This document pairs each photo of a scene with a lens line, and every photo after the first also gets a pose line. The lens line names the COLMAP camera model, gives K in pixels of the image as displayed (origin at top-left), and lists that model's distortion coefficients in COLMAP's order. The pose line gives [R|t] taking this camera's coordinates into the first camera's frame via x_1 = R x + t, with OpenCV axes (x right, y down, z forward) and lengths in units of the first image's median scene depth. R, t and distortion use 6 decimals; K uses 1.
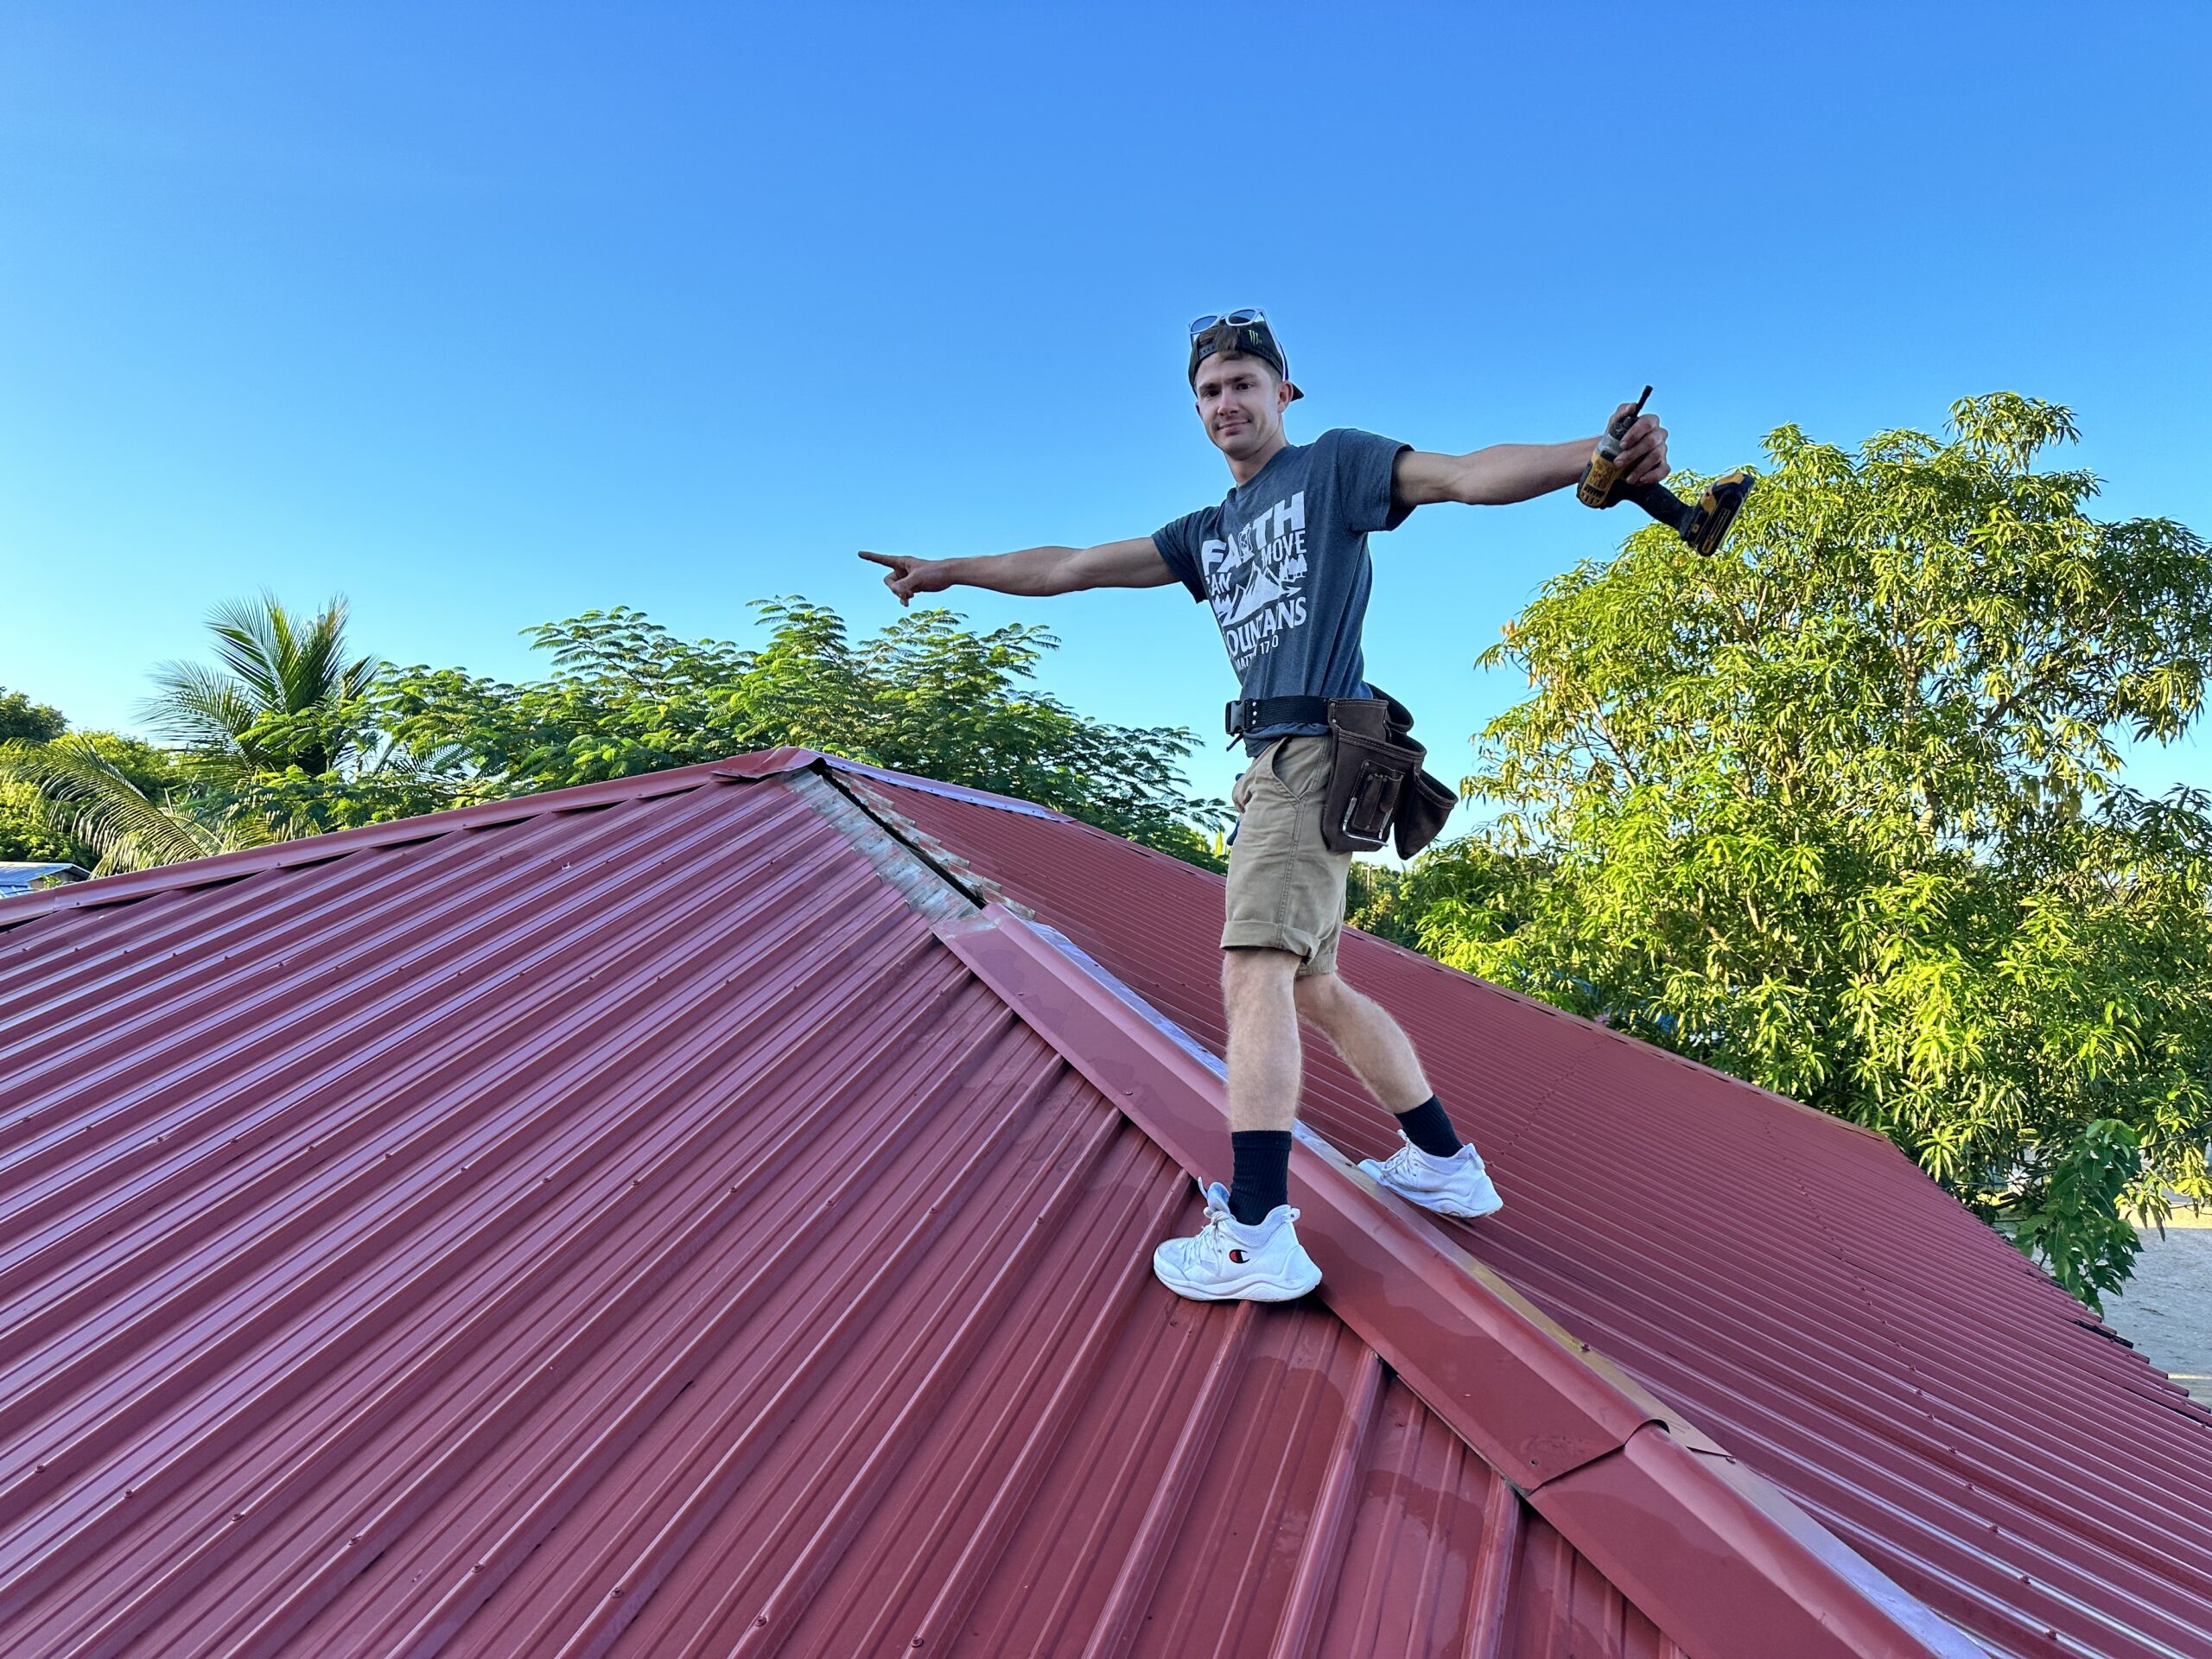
lens RADIAL K [[1548.8, 0, 1105.8], [0, 1548.8, 849.5], [0, 0, 1]] dist [0.046308, -0.050021]
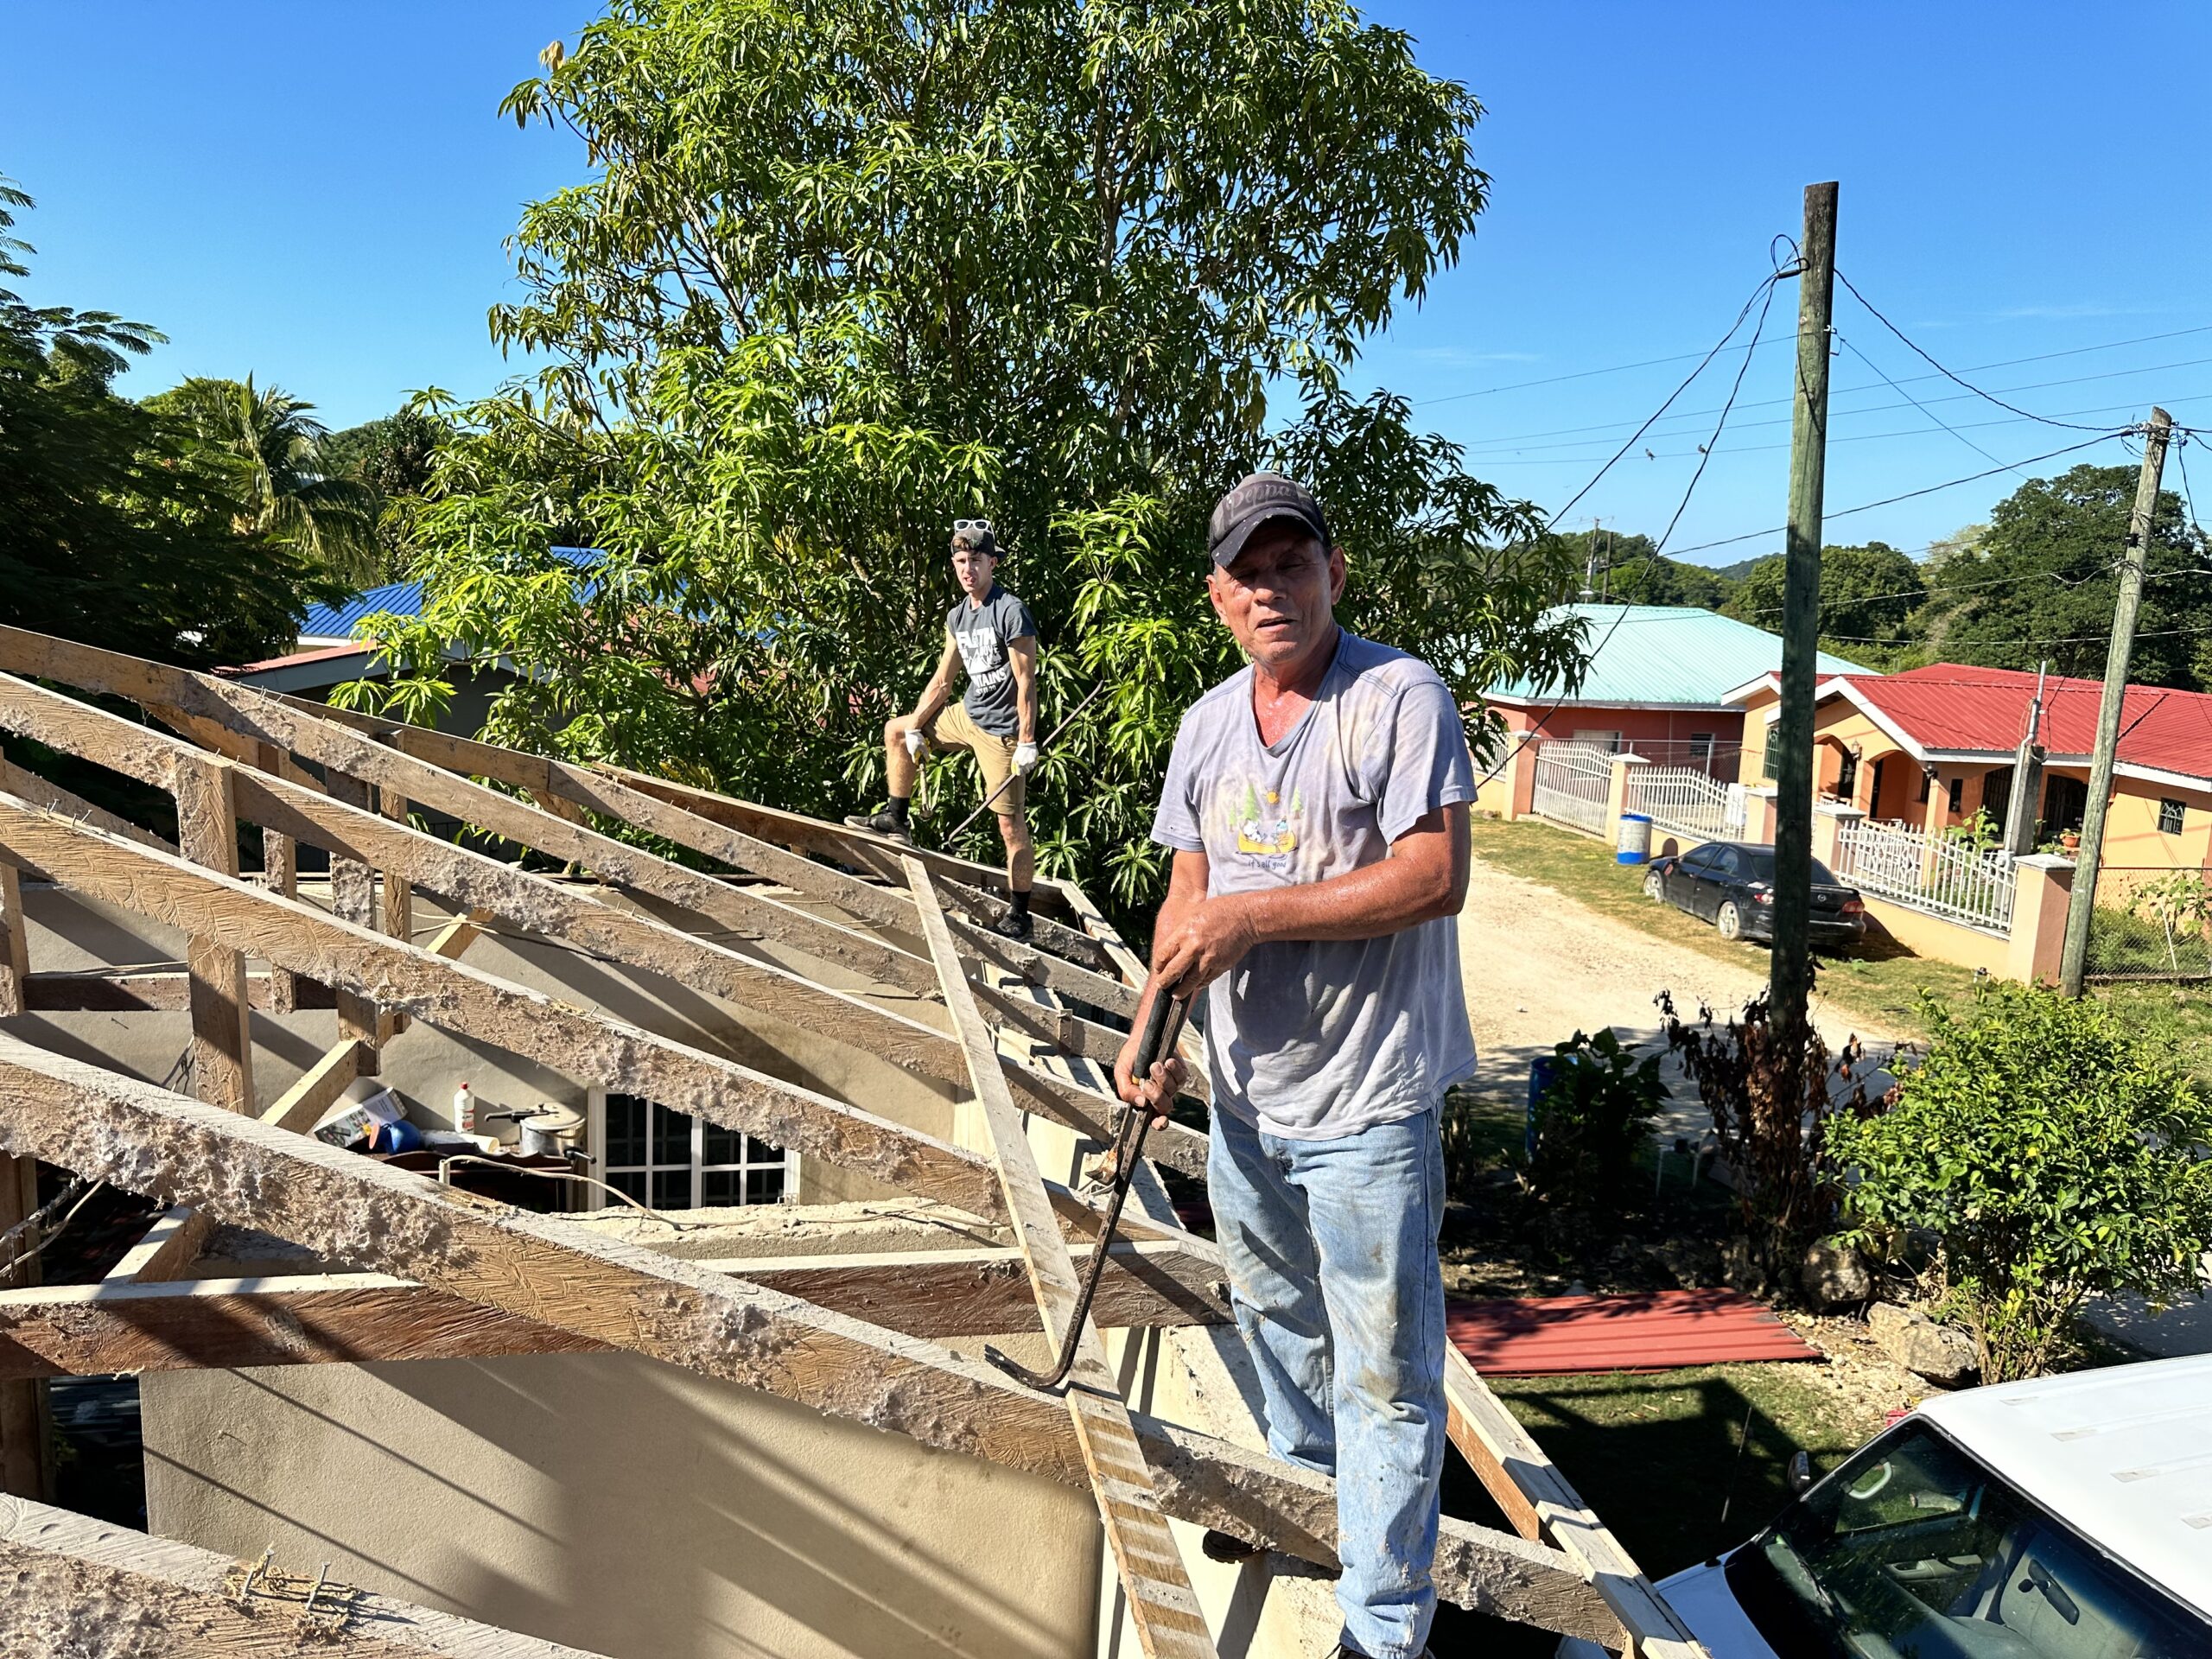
lens RADIAL K [[1548.8, 0, 1104.6], [0, 1548.8, 833.4], [0, 0, 1]] dist [0.046308, -0.050021]
pose [[0.861385, -0.076578, 0.502147, 0.126725], [-0.050994, 0.970539, 0.235484, 0.000342], [-0.505387, -0.228449, 0.832103, 0.335075]]
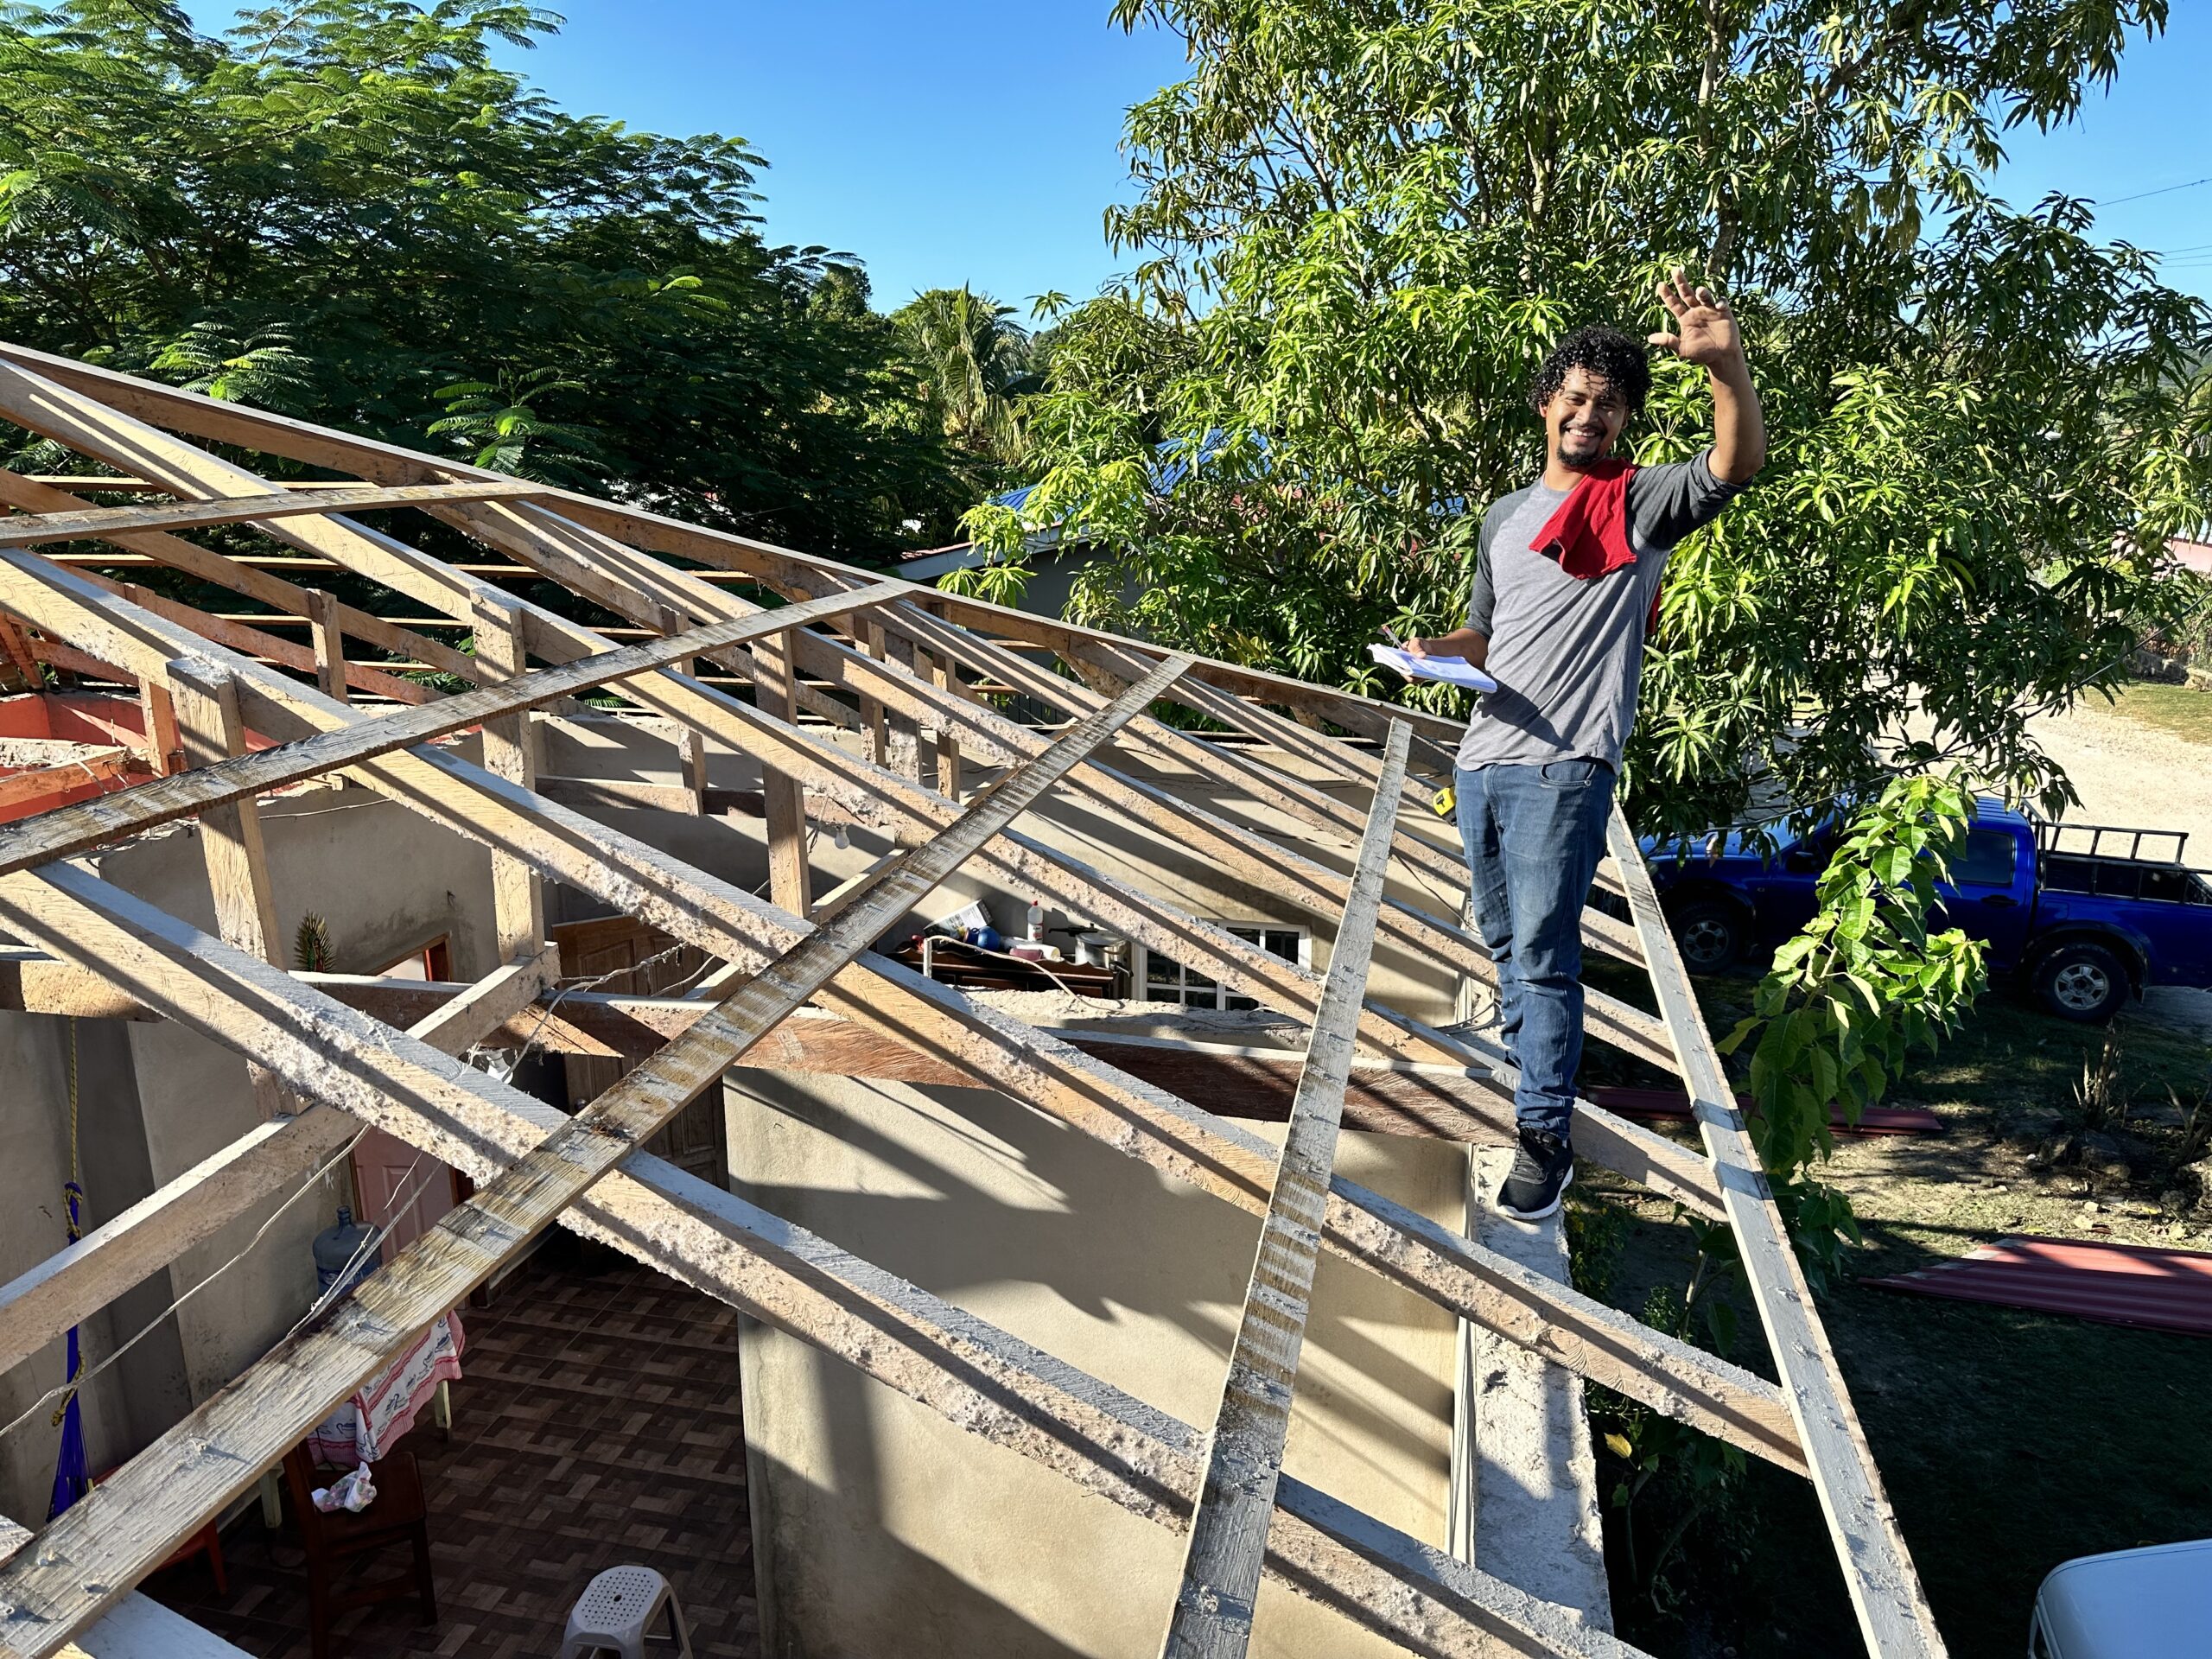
lens RADIAL K [[1548.8, 0, 1119.9], [0, 1548.8, 836.3], [0, 0, 1]] dist [0.046308, -0.050021]
pose [[0.990944, -0.066611, 0.116592, 0.160049], [0.026028, 0.947100, 0.319881, -0.002852], [-0.131732, -0.313950, 0.940257, 0.293896]]
